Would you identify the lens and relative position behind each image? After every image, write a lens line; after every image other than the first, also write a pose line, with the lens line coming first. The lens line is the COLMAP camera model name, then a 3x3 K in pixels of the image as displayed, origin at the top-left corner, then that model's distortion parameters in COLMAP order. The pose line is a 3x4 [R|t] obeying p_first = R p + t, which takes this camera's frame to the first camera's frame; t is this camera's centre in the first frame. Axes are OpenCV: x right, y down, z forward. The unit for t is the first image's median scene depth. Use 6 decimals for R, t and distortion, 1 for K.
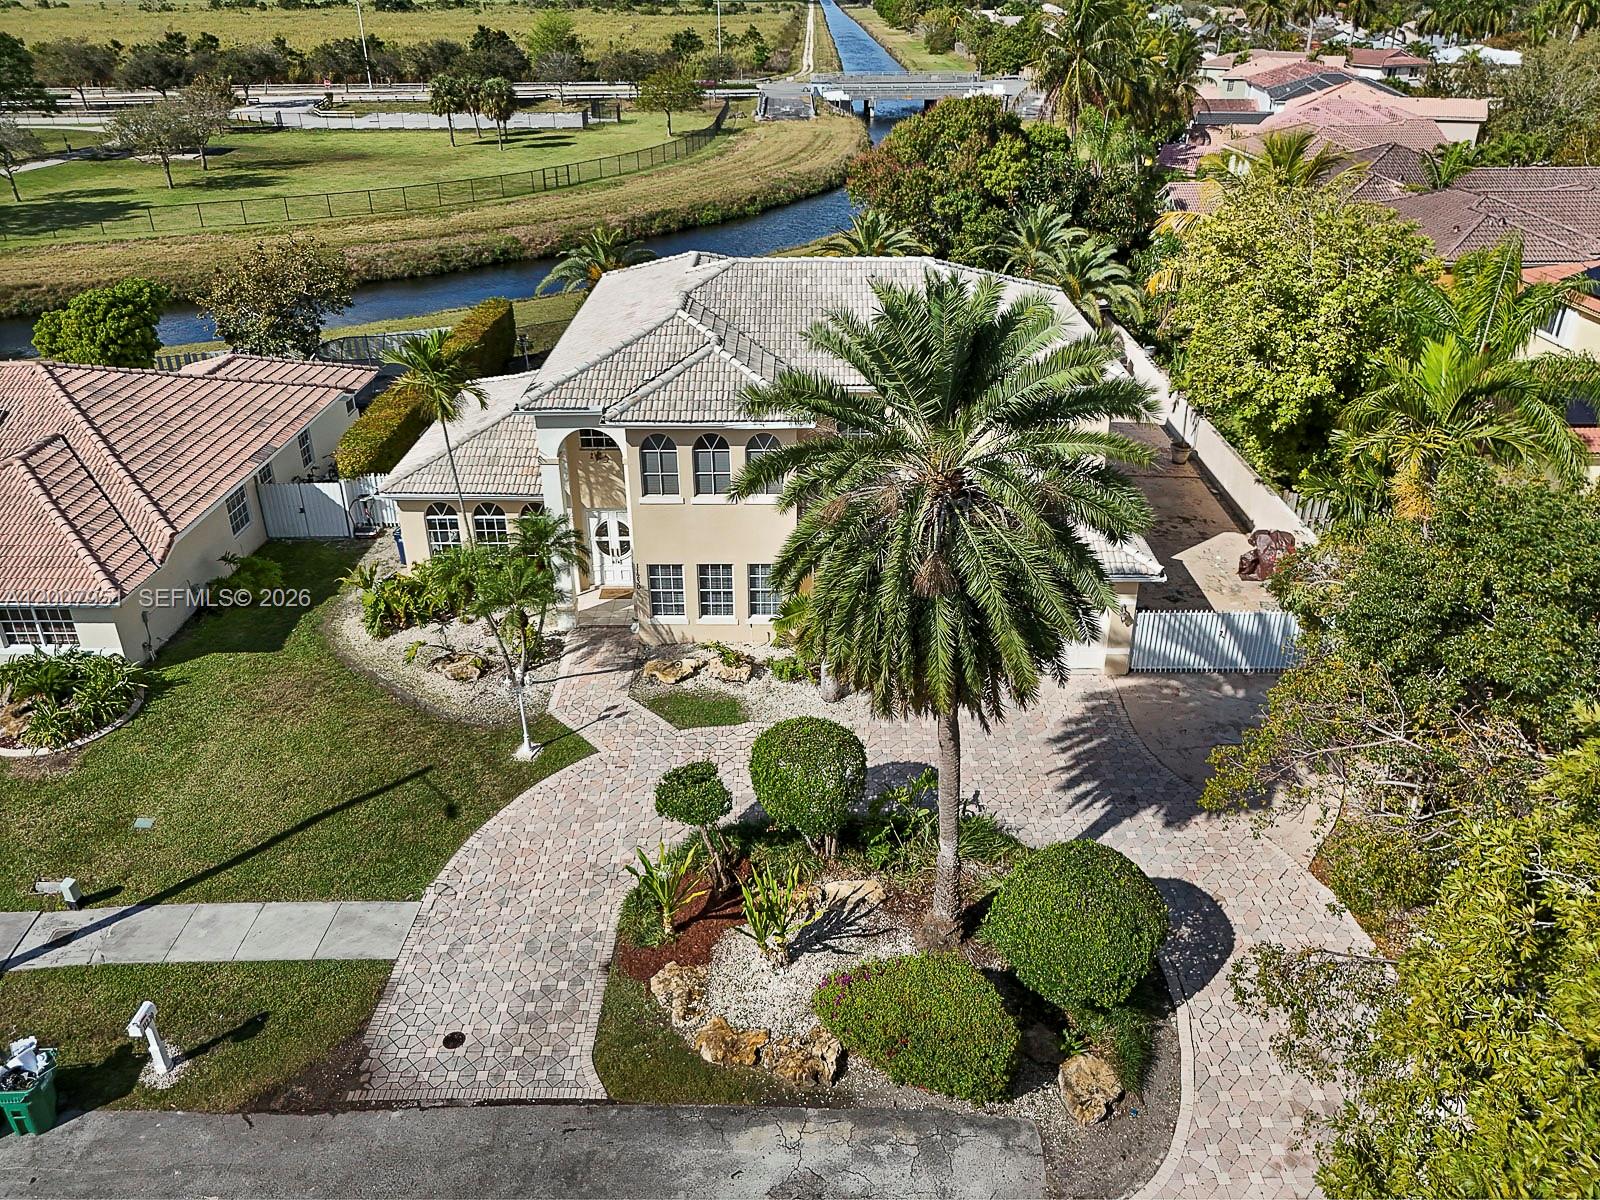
lens RADIAL K [[1199.4, 0, 800.0], [0, 1199.4, 600.0], [0, 0, 1]] dist [0.025823, -0.005592]
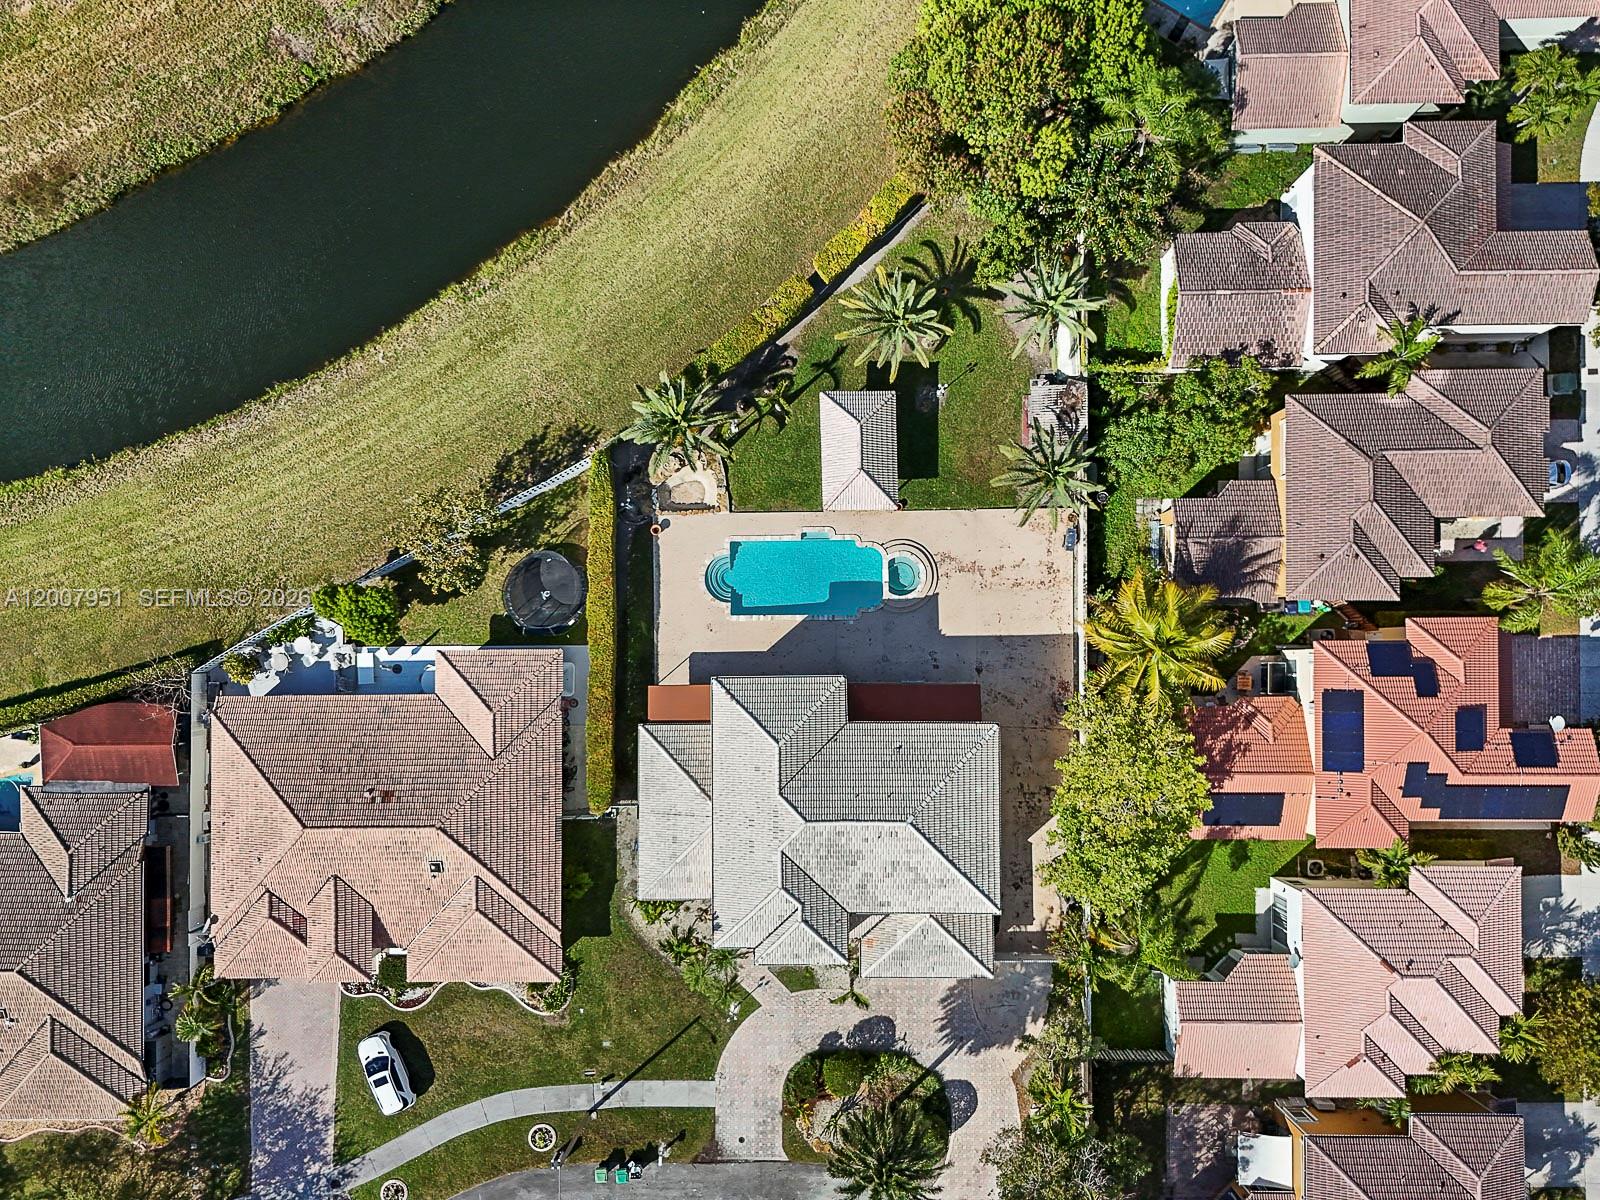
lens RADIAL K [[1199.4, 0, 800.0], [0, 1199.4, 600.0], [0, 0, 1]] dist [0.025823, -0.005592]
pose [[0.999416, -0.006851, -0.033480, 0.006887], [0.032935, 0.454439, 0.890169, -2.970727], [0.009116, -0.890751, 0.454399, 0.702055]]
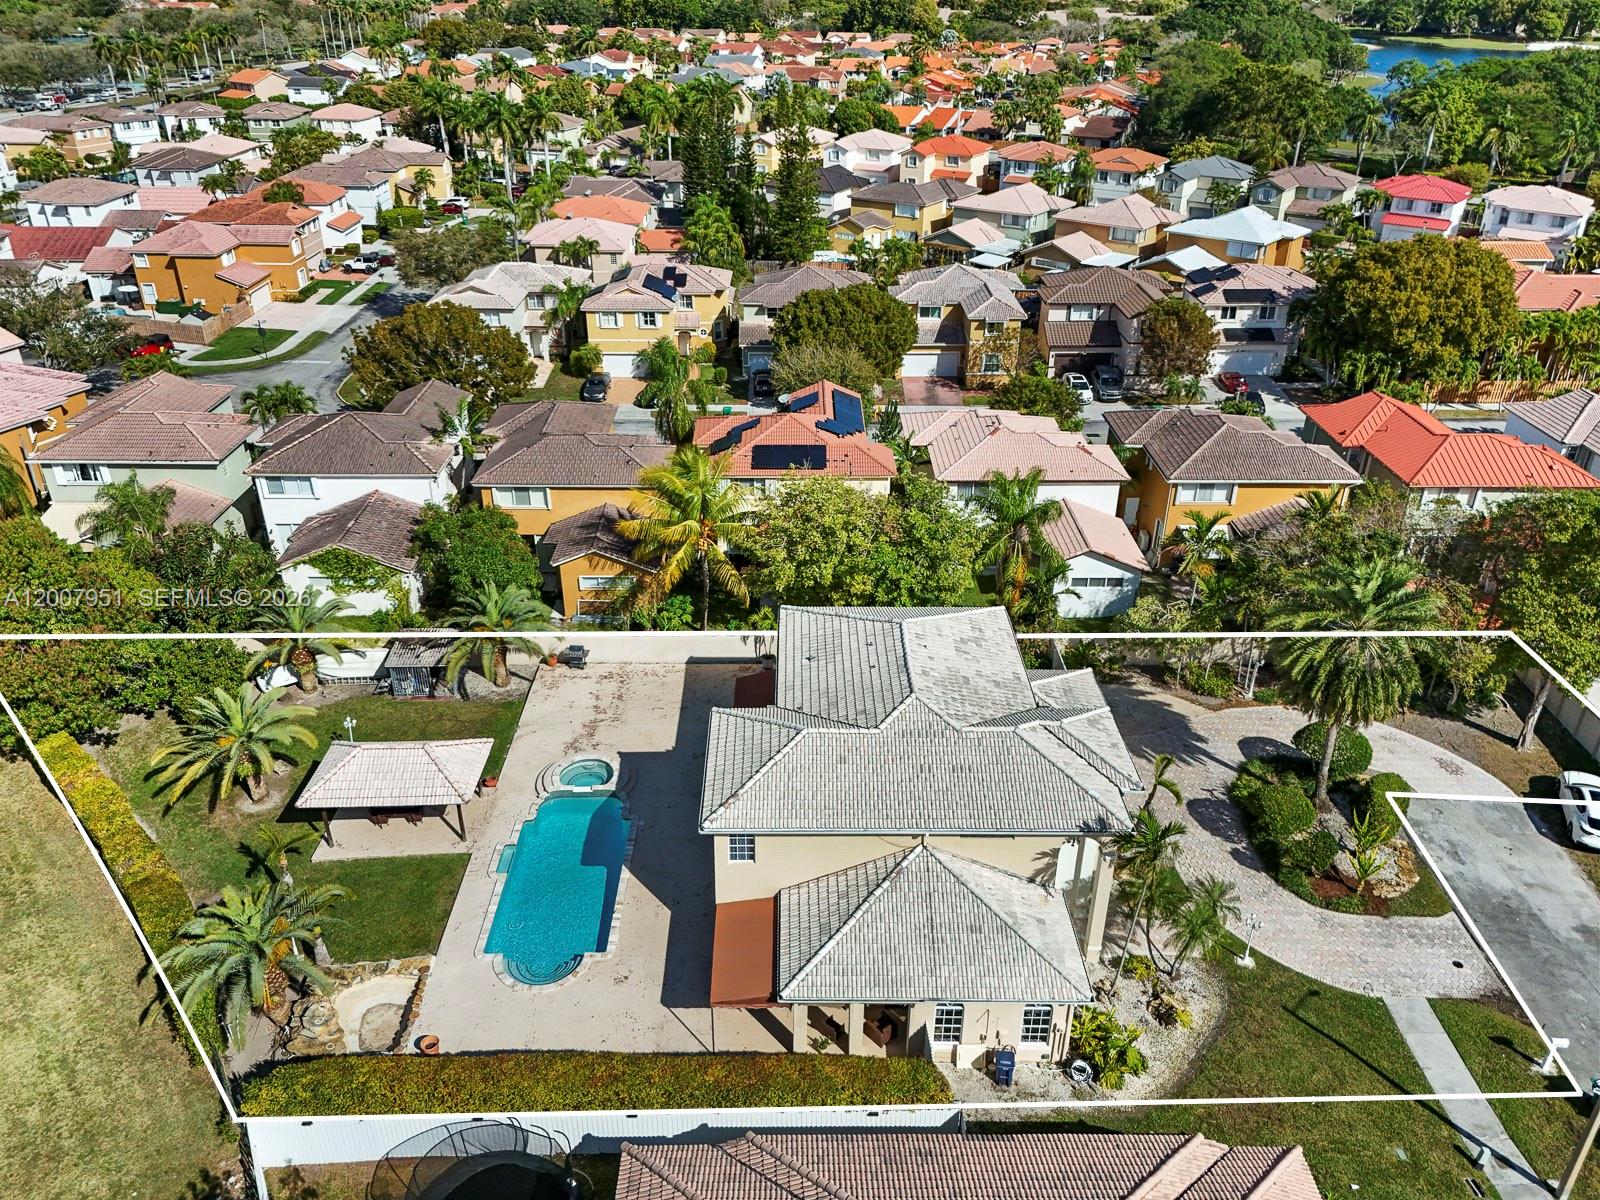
lens RADIAL K [[1199.4, 0, 800.0], [0, 1199.4, 600.0], [0, 0, 1]] dist [0.025823, -0.005592]
pose [[-0.006648, -0.485632, 0.874138, -1.602222], [0.412521, 0.794977, 0.444790, -1.385228], [-0.910924, 0.363557, 0.195048, 1.221232]]
